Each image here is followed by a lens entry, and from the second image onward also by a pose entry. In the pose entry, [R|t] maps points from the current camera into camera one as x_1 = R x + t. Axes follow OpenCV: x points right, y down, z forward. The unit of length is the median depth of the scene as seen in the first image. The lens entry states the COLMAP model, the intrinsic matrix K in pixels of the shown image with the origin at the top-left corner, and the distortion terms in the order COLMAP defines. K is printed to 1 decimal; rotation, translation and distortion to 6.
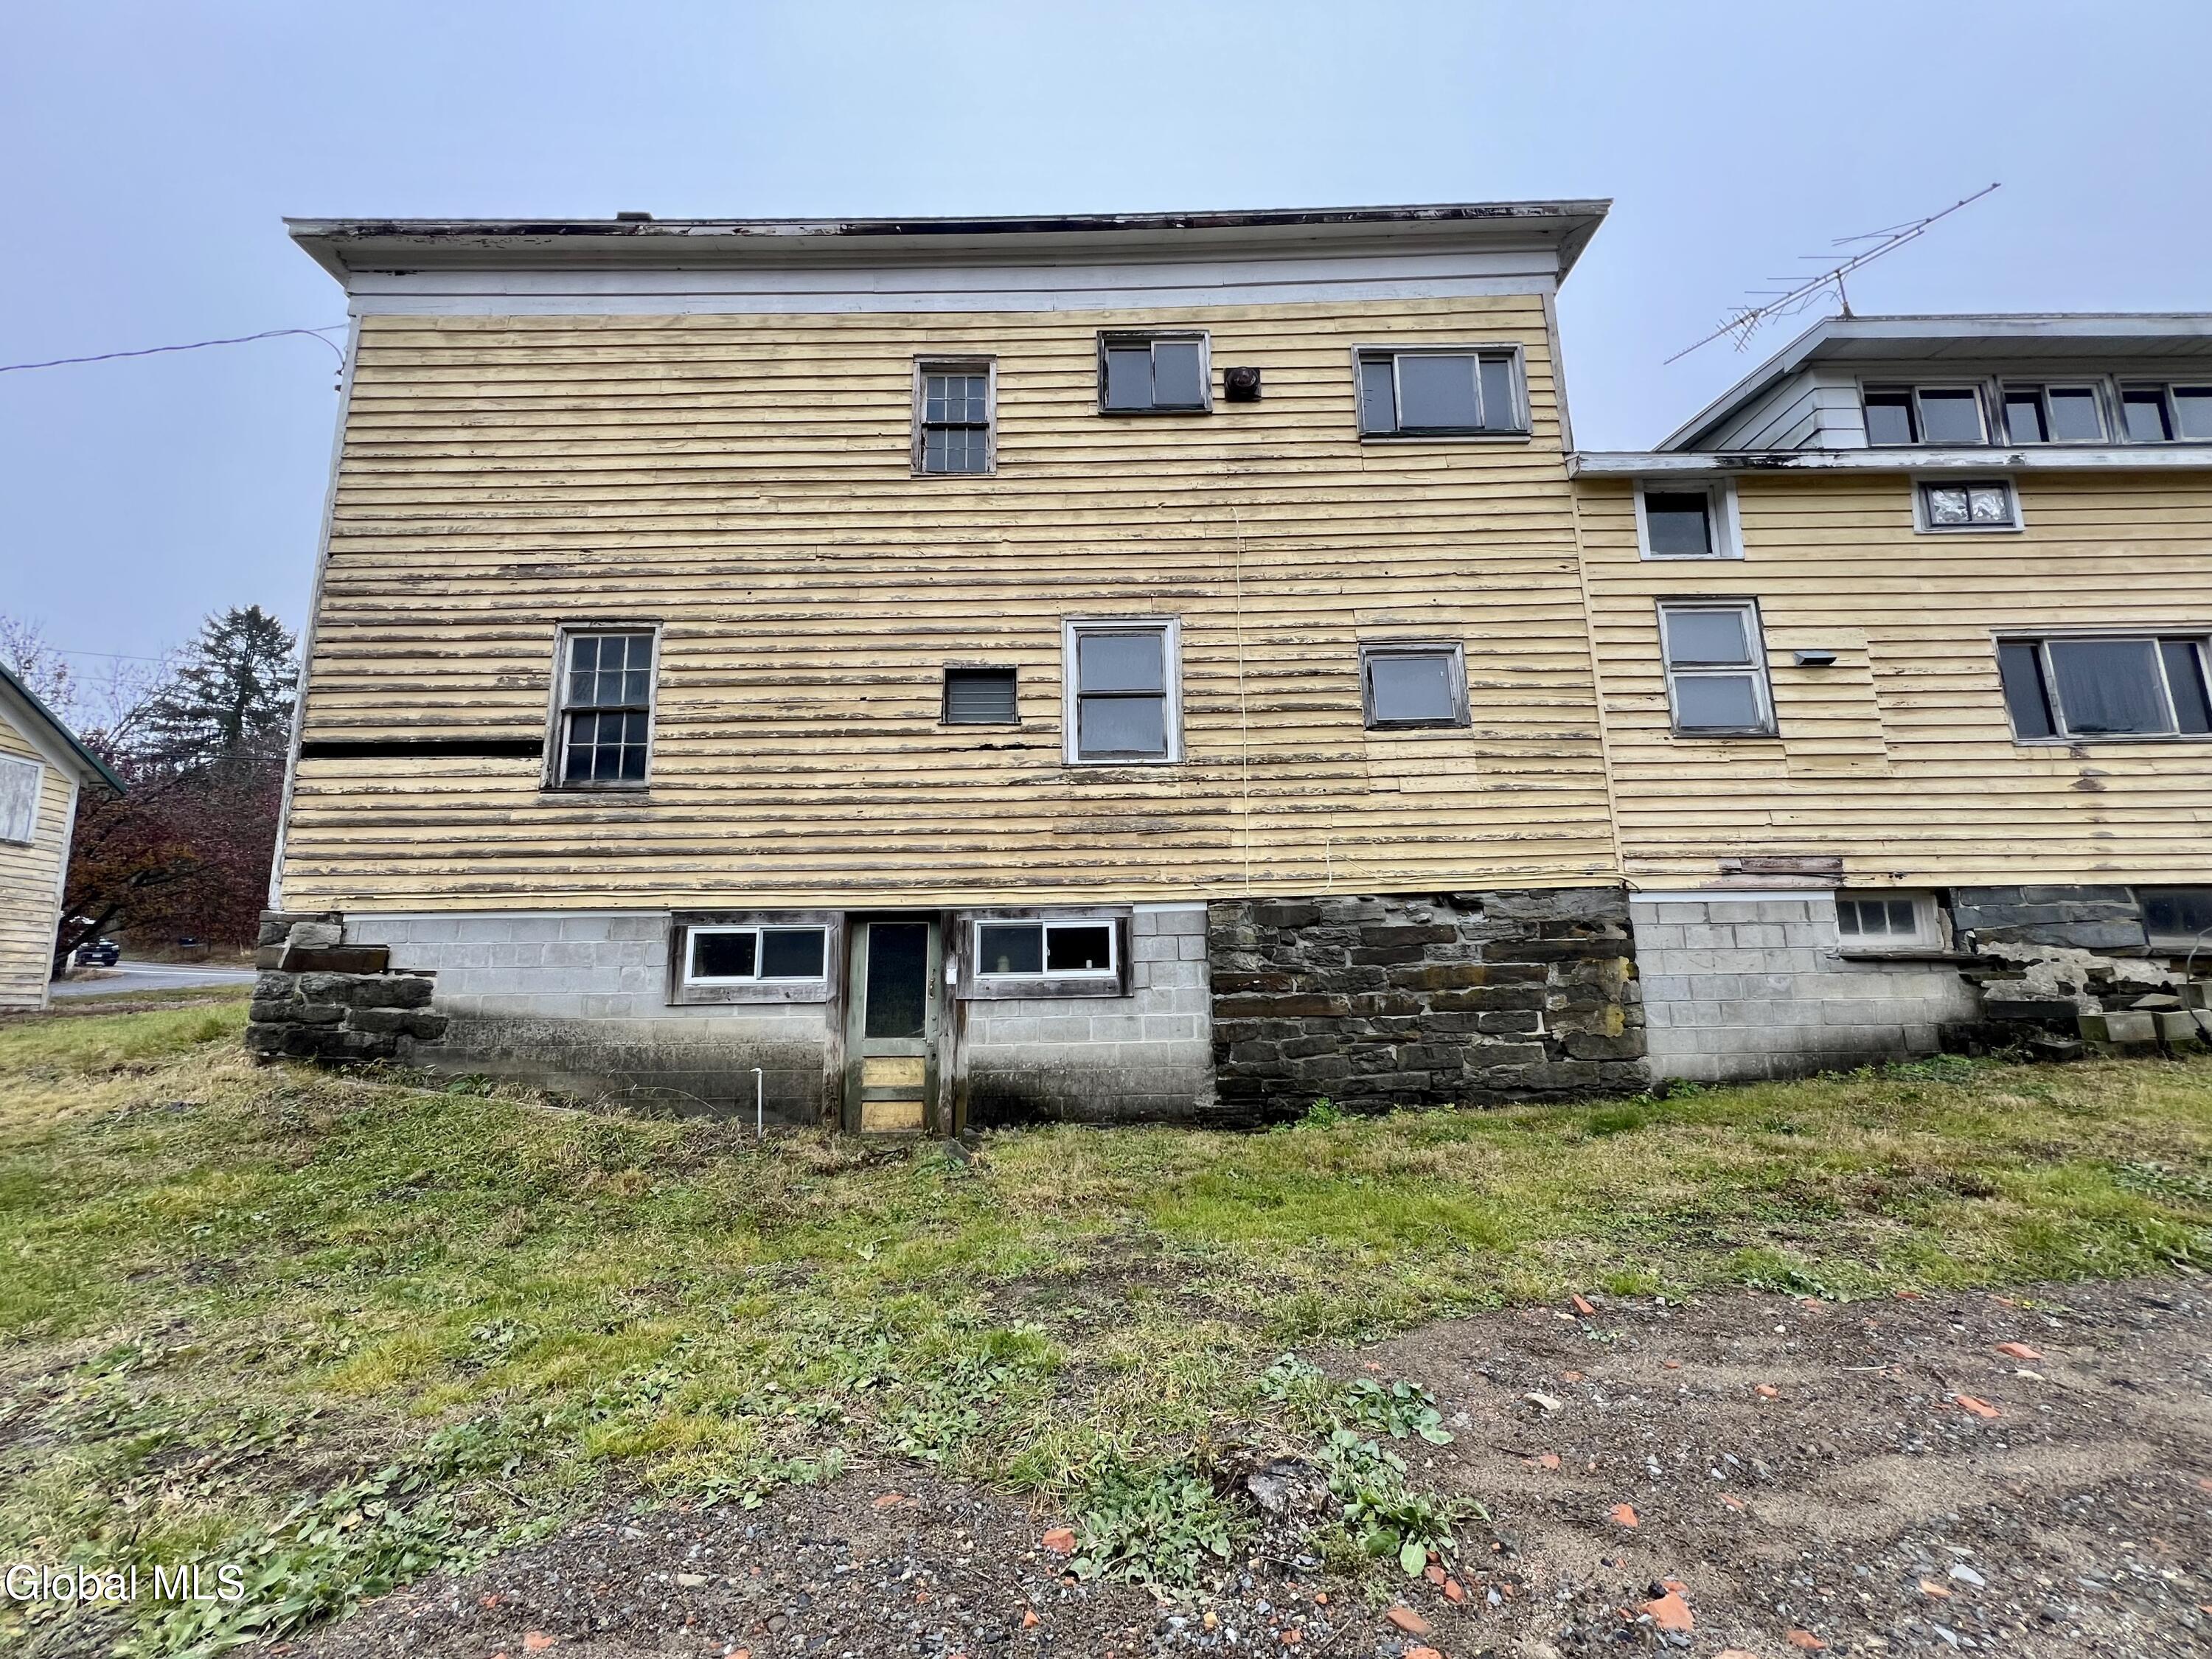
lens RADIAL K [[882.3, 0, 1106.0], [0, 882.3, 829.5], [0, 0, 1]] dist [-0.005964, -0.000246]
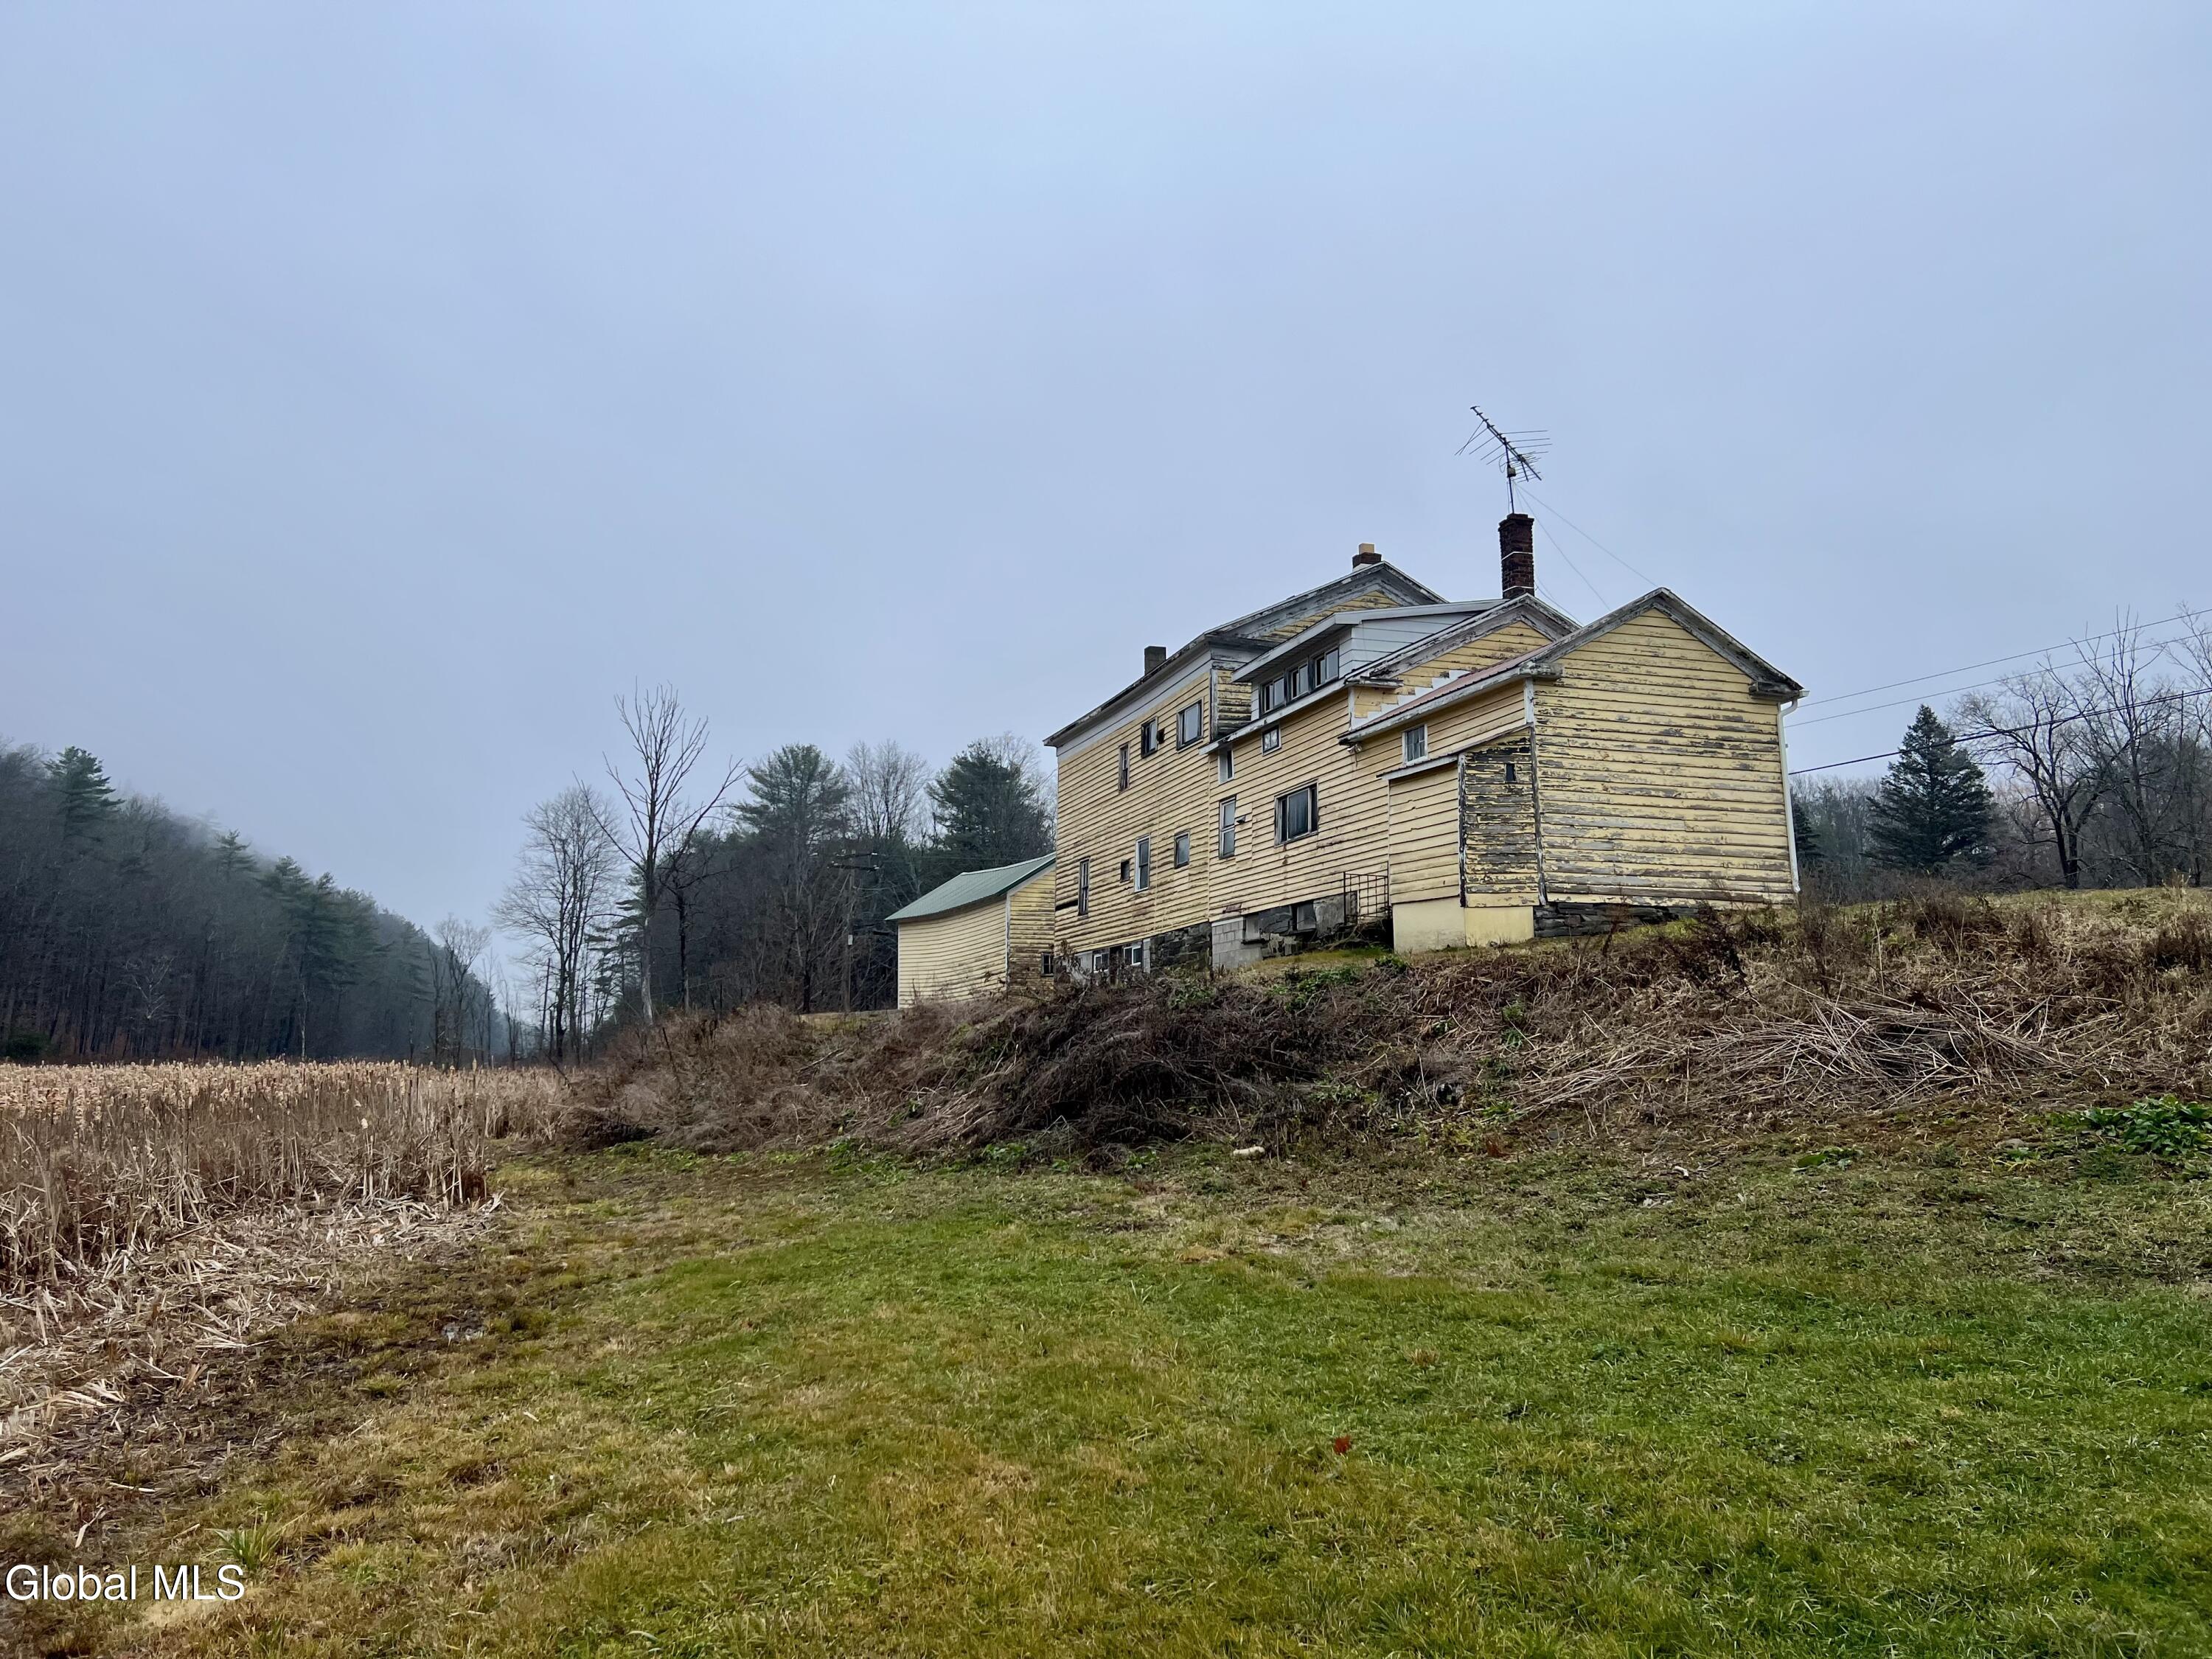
lens RADIAL K [[1678.9, 0, 1106.0], [0, 1678.9, 829.5], [0, 0, 1]] dist [-0.000860, -0.000264]
pose [[0.310249, -0.121111, -0.942909, 5.227548], [0.159404, 0.984436, -0.073995, 0.116955], [0.937196, -0.127347, 0.324725, -0.871197]]
